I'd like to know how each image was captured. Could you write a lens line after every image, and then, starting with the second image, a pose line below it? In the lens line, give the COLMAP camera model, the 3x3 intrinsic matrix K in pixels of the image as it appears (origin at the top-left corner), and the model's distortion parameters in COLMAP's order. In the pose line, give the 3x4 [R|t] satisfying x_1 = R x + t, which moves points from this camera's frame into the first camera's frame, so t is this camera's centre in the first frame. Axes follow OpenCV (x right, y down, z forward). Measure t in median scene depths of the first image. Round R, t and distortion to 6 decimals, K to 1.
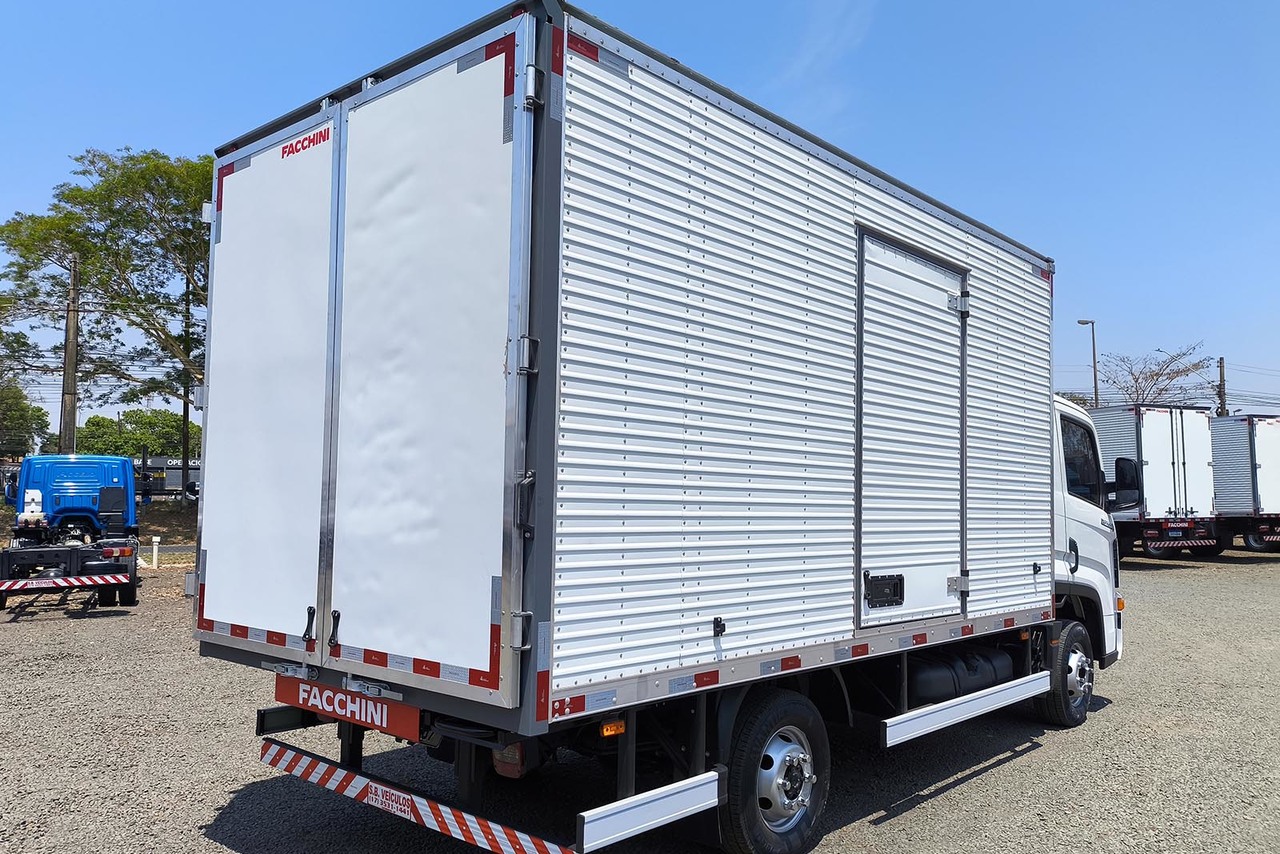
lens RADIAL K [[945.8, 0, 634.3], [0, 945.8, 434.3], [0, 0, 1]] dist [0.076894, -0.055051]
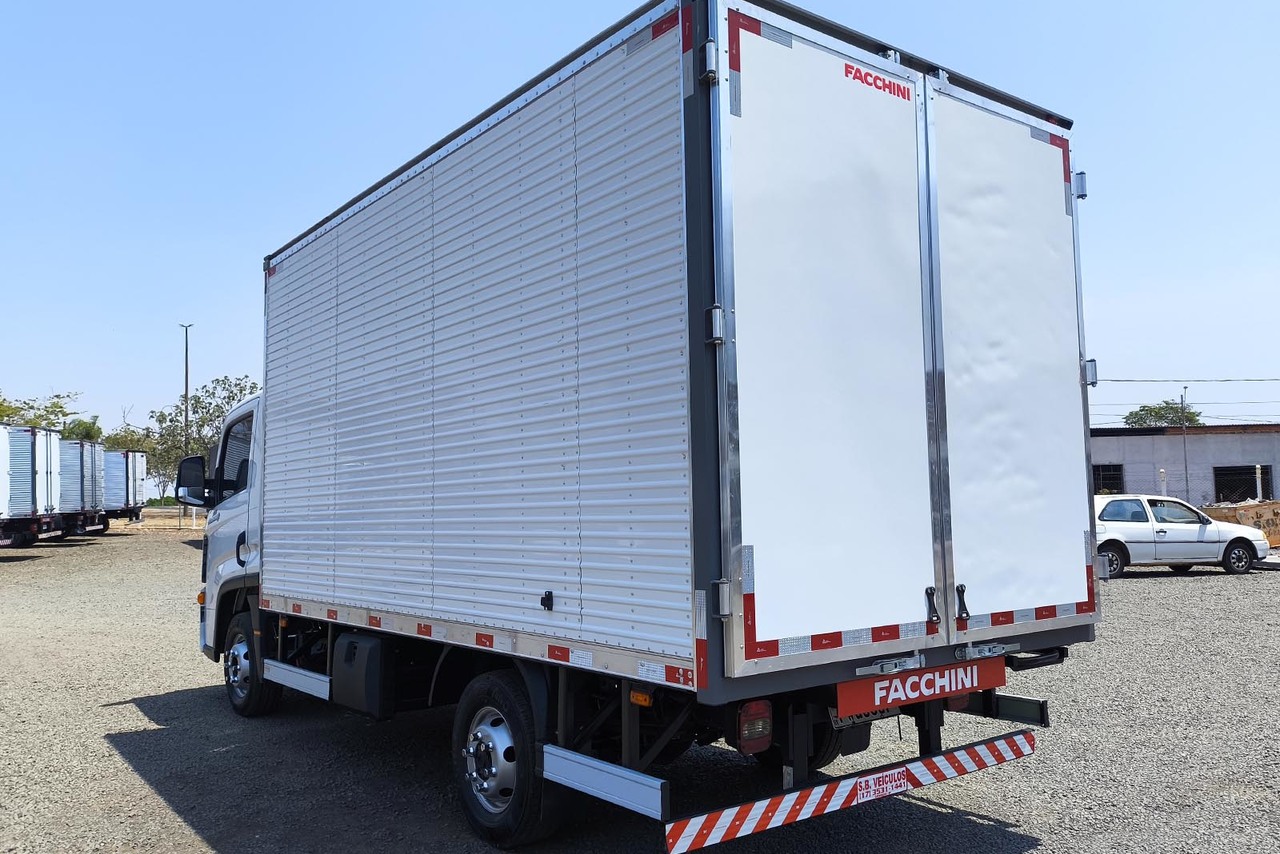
lens RADIAL K [[945.8, 0, 635.5], [0, 945.8, 416.7], [0, 0, 1]] dist [0.076894, -0.055051]
pose [[0.218242, 0.078311, 0.972748, -1.340745], [-0.048730, 0.996406, -0.069283, 0.092698], [-0.974677, -0.032282, 0.221274, 1.084639]]
